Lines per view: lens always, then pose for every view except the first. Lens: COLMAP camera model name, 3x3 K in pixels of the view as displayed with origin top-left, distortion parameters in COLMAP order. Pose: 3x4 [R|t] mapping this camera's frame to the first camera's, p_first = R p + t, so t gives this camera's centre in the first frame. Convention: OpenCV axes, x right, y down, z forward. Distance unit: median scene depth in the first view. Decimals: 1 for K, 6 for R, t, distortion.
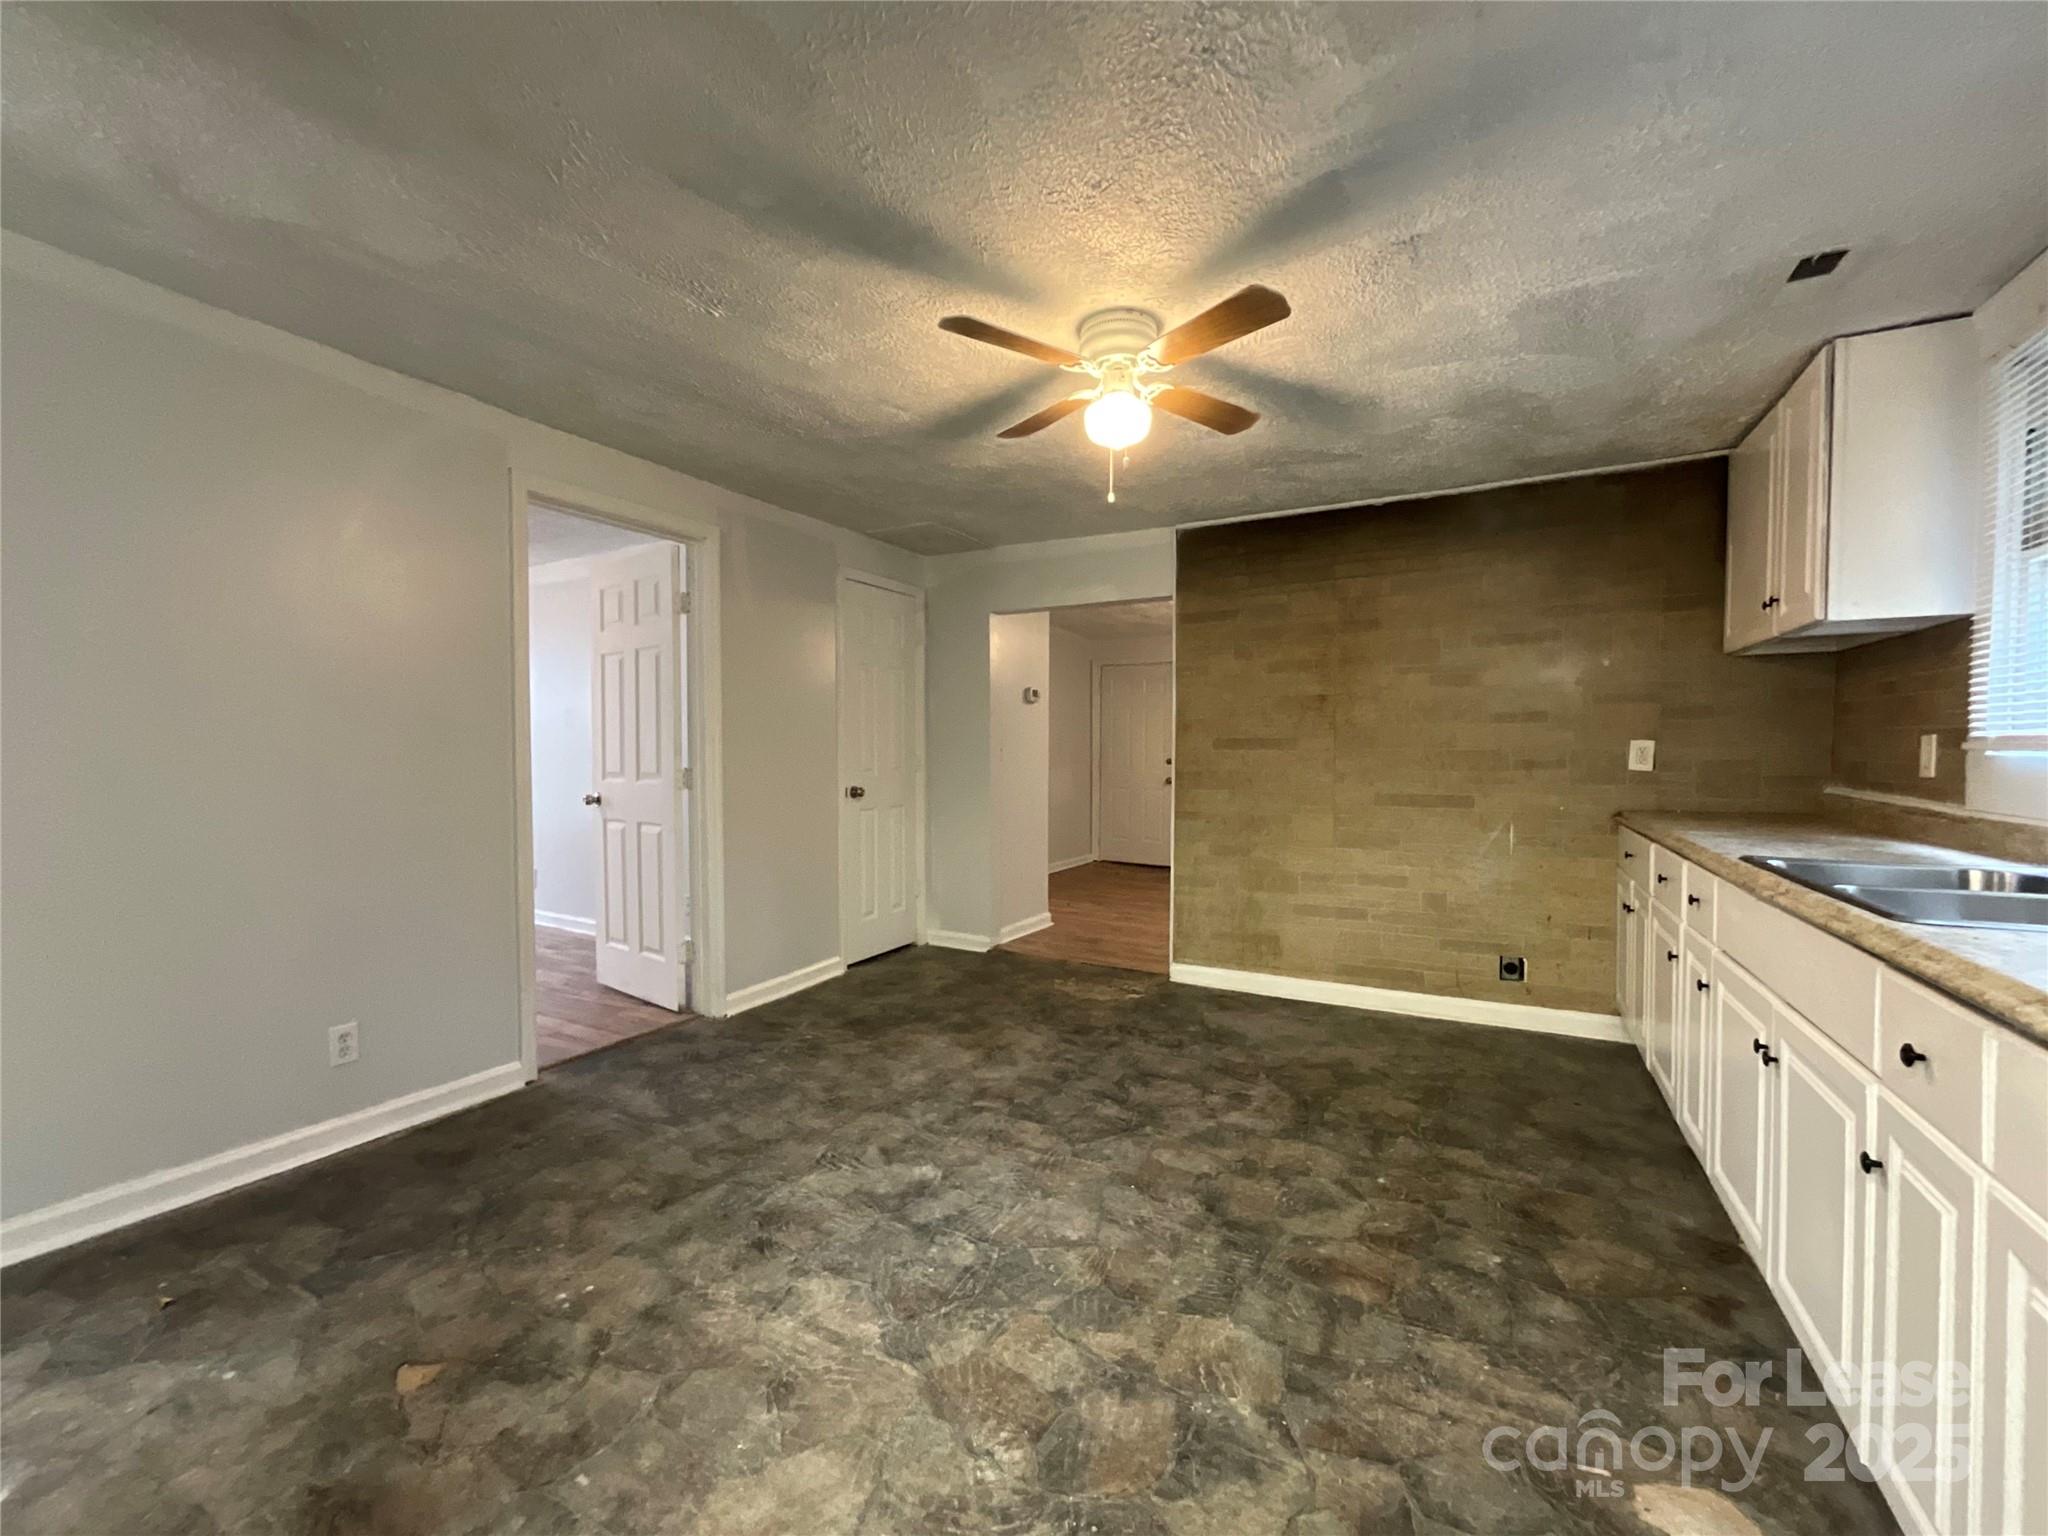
lens RADIAL K [[820.7, 0, 1027.6], [0, 820.7, 763.7], [0, 0, 1]] dist [-0.018503, -0.000114]
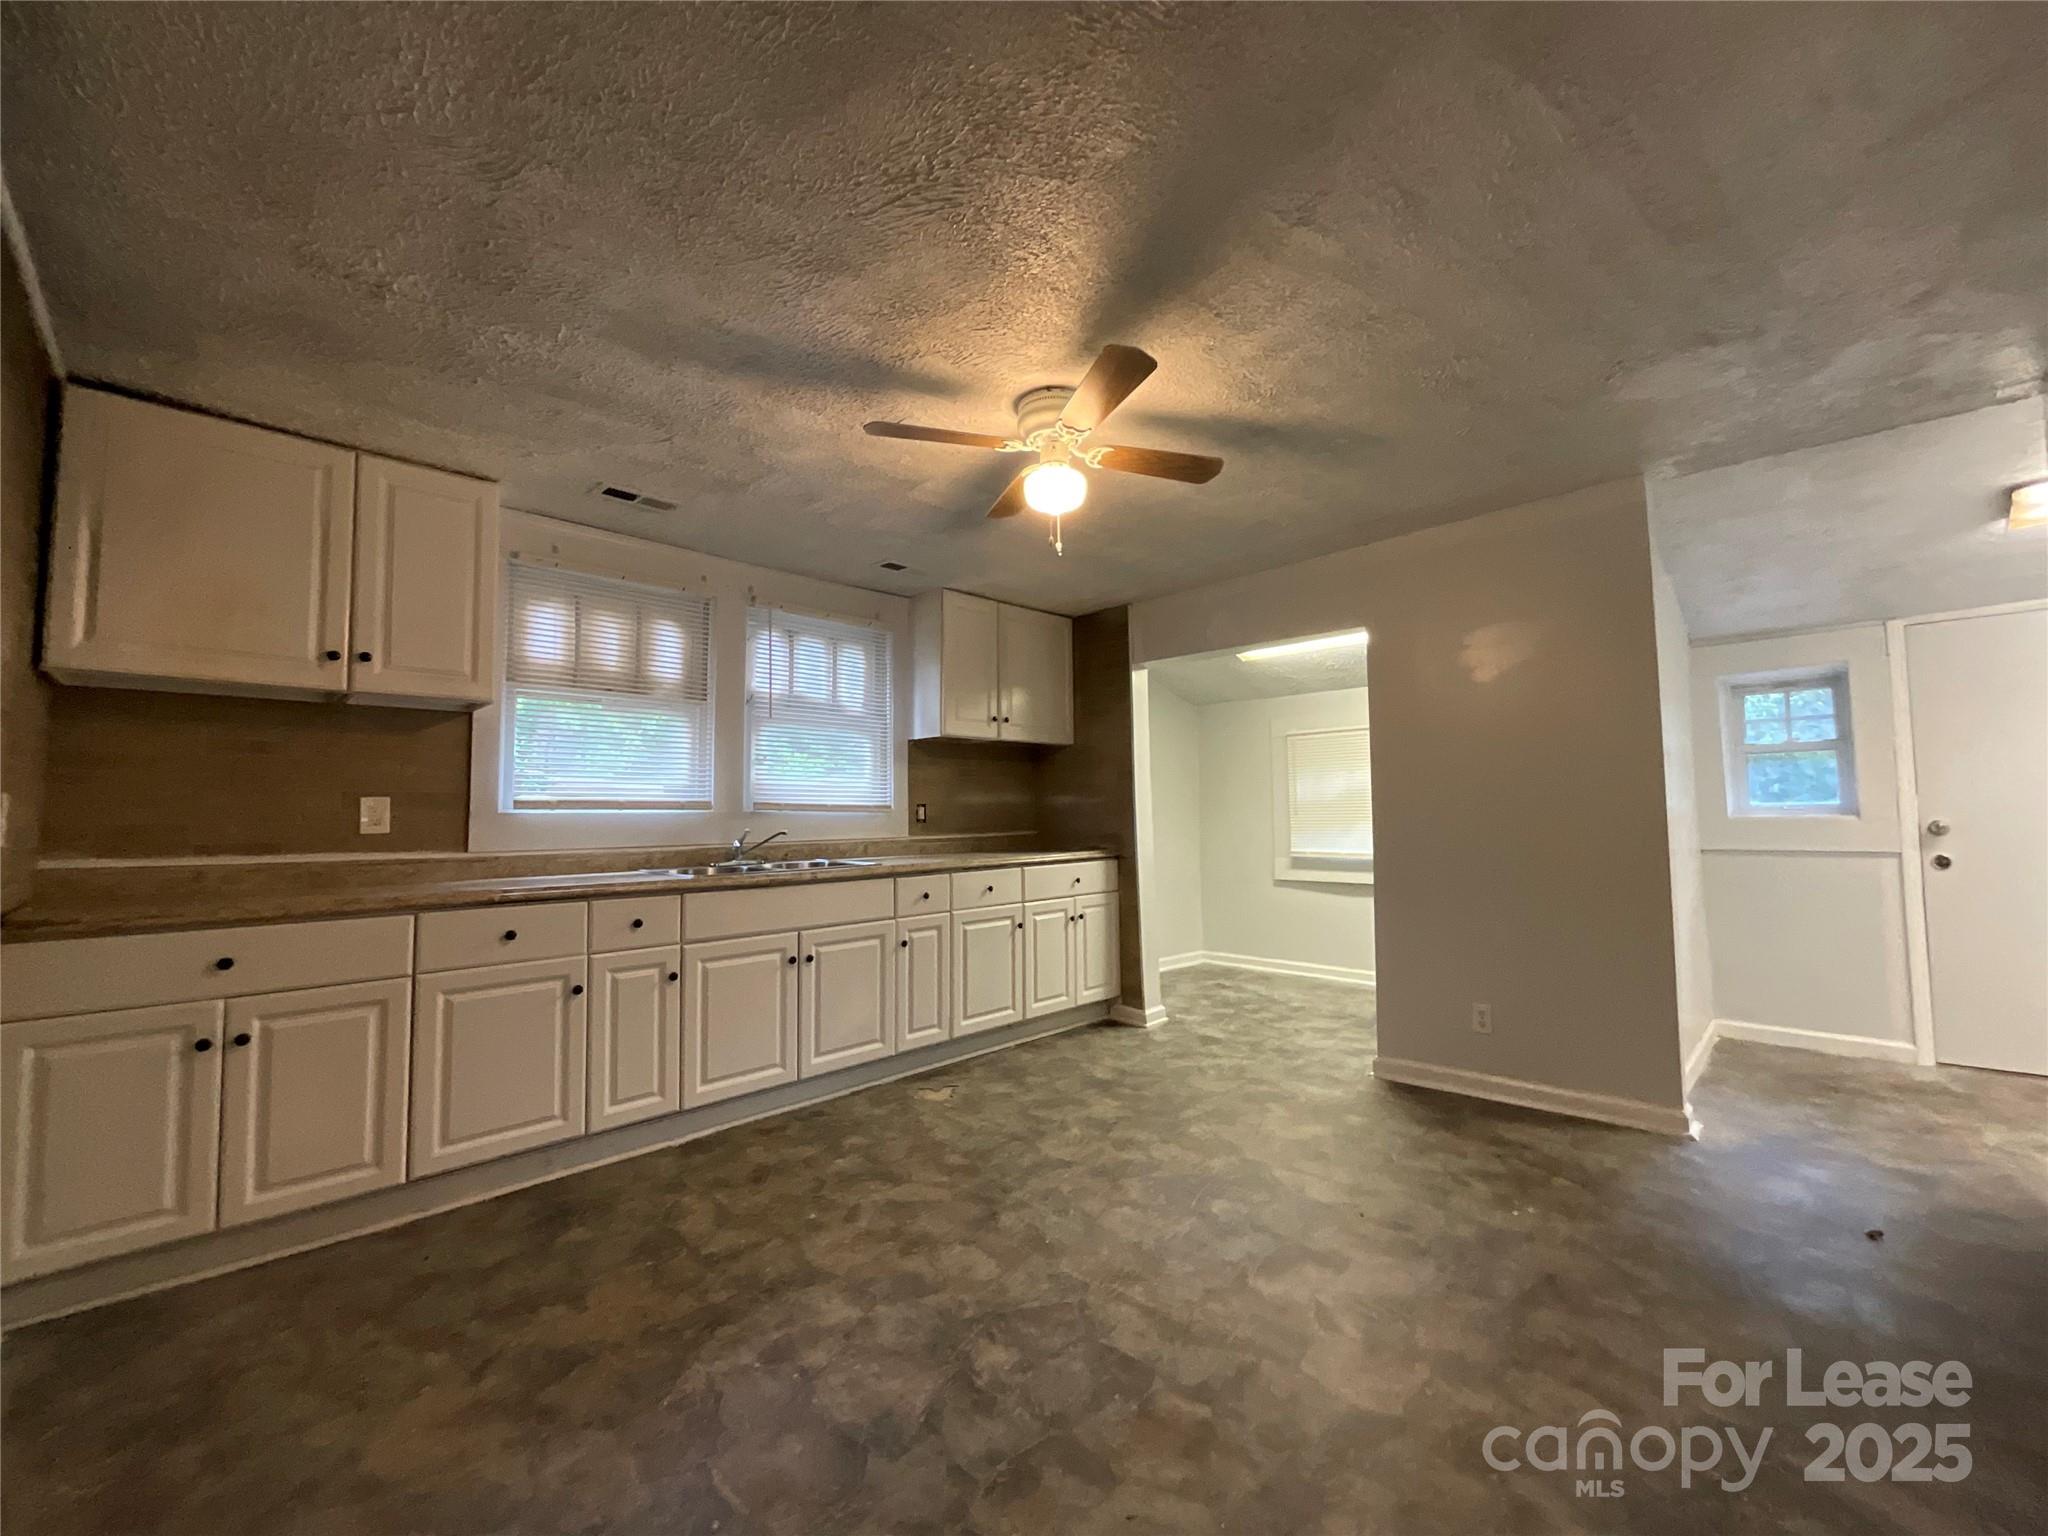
lens RADIAL K [[820.7, 0, 1027.6], [0, 820.7, 763.7], [0, 0, 1]] dist [-0.018503, -0.000114]
pose [[-0.958791, 0.028339, 0.282695, -0.148227], [0.017170, 0.998974, -0.041909, -0.020147], [-0.283593, -0.035328, -0.958294, 2.030705]]
